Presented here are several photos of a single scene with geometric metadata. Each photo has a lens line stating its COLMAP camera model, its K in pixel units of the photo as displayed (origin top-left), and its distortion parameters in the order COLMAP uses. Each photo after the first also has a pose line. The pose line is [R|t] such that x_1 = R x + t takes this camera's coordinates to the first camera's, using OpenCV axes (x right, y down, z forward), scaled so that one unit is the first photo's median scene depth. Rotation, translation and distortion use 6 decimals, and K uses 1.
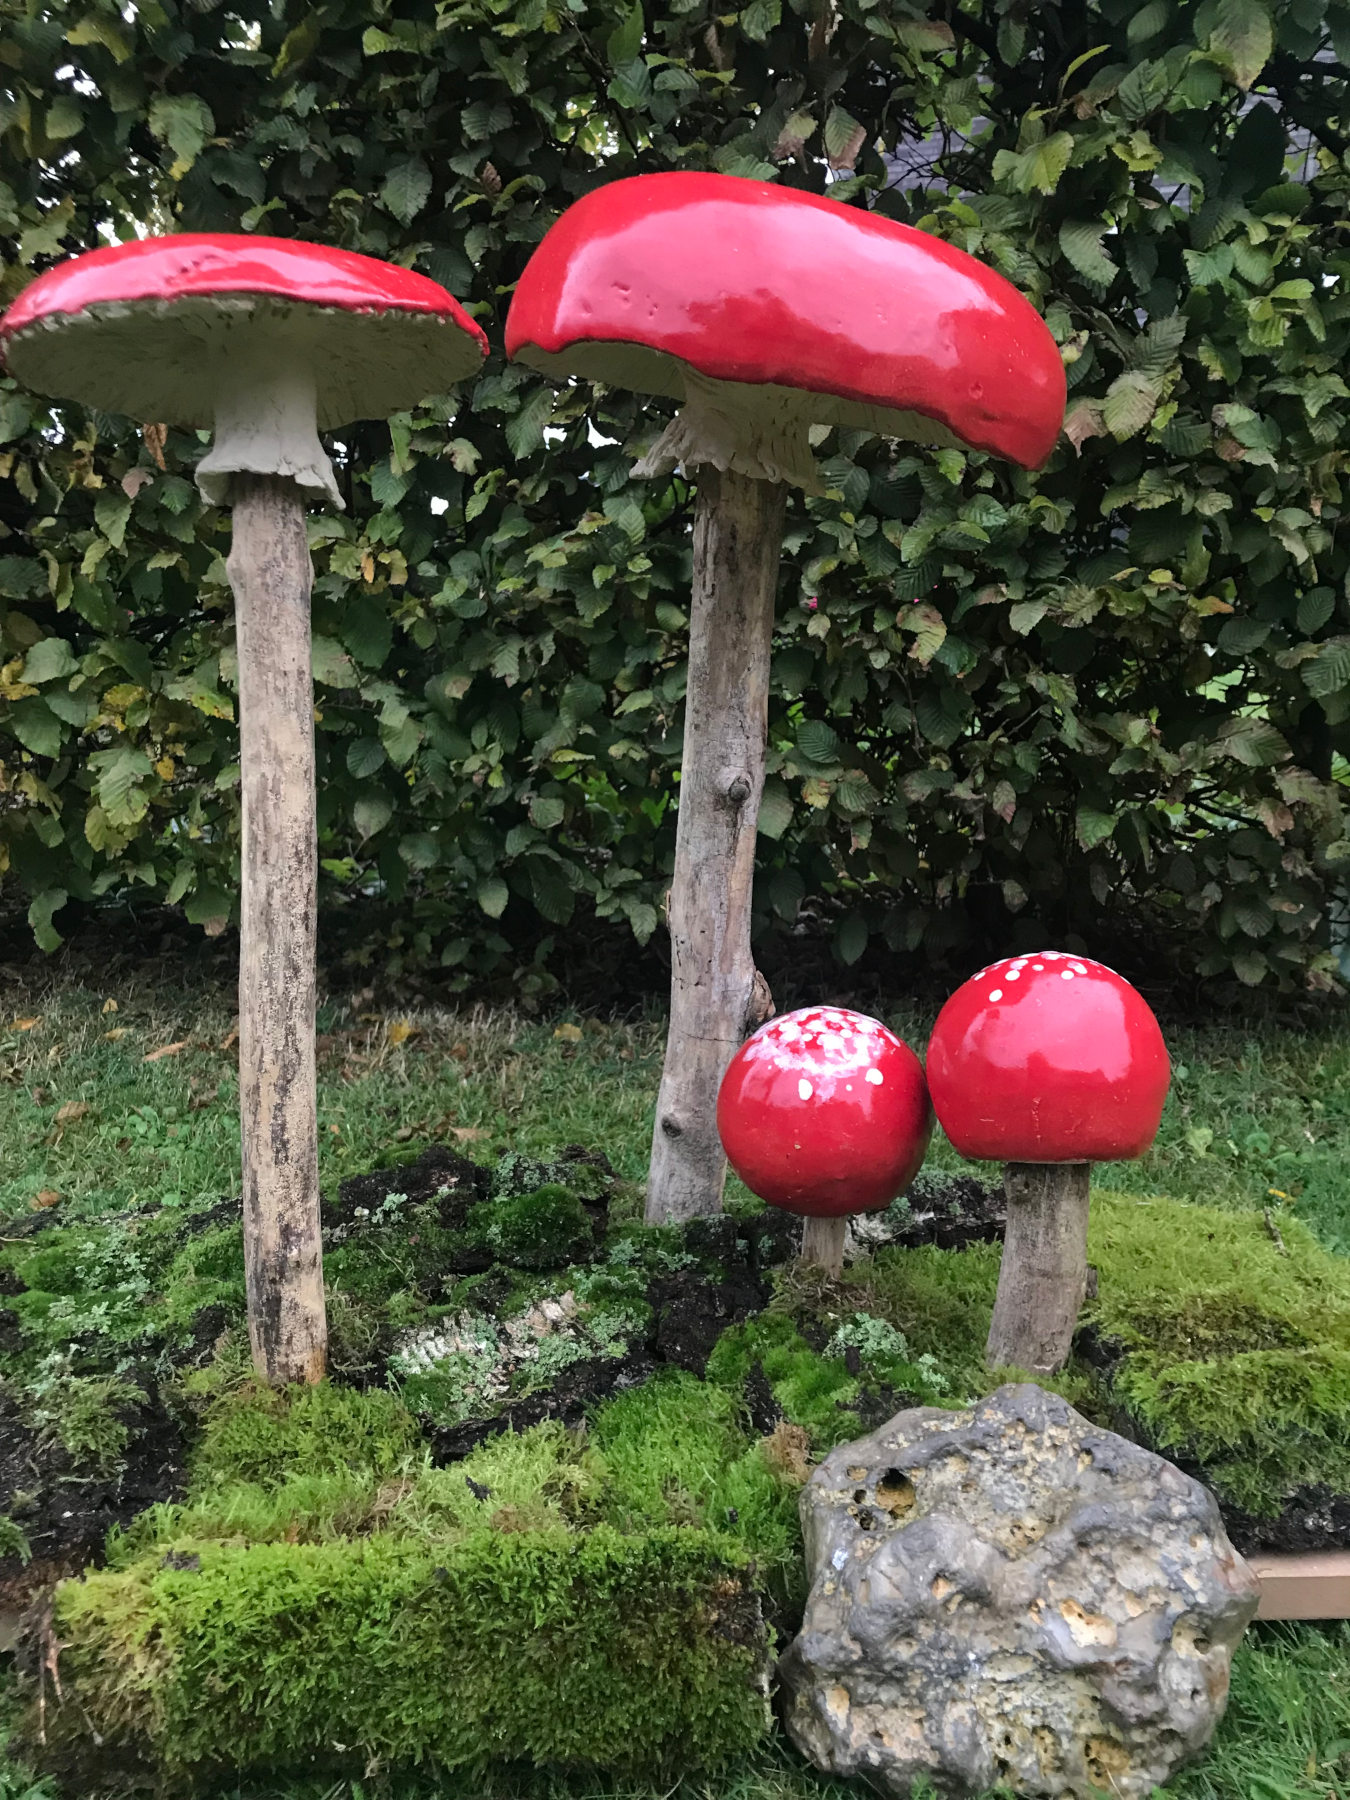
lens RADIAL K [[1474.4, 0, 674.0], [0, 1474.4, 902.4], [0, 0, 1]] dist [0.009780, 0.000486]
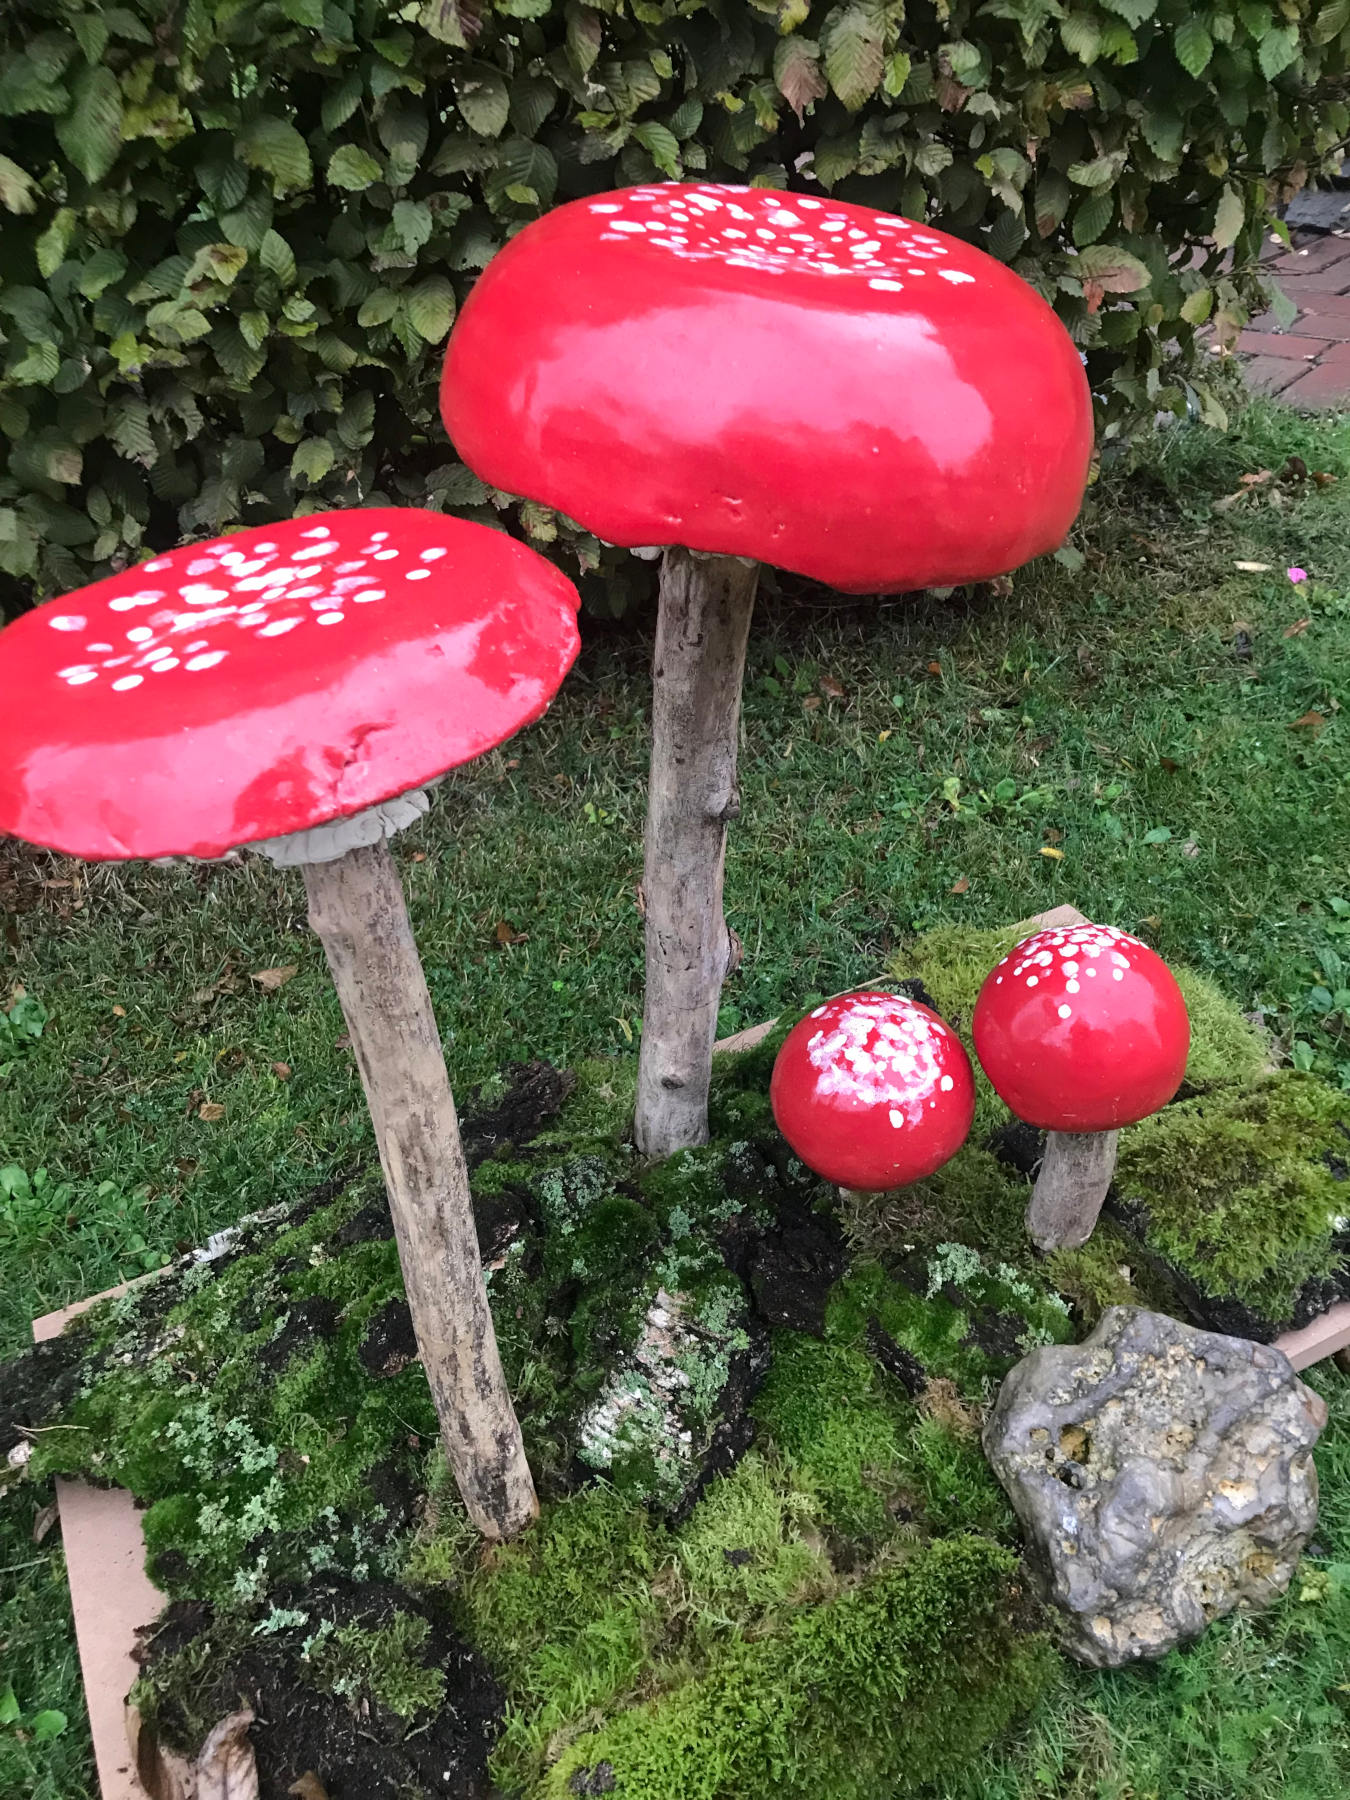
lens RADIAL K [[1474.4, 0, 678.4], [0, 1474.4, 899.2], [0, 0, 1]] dist [0.009780, 0.000486]
pose [[0.901190, -0.308787, 0.304149, -0.336375], [0.143956, 0.875145, 0.461950, -0.539772], [-0.408819, -0.372521, 0.833124, 0.230915]]
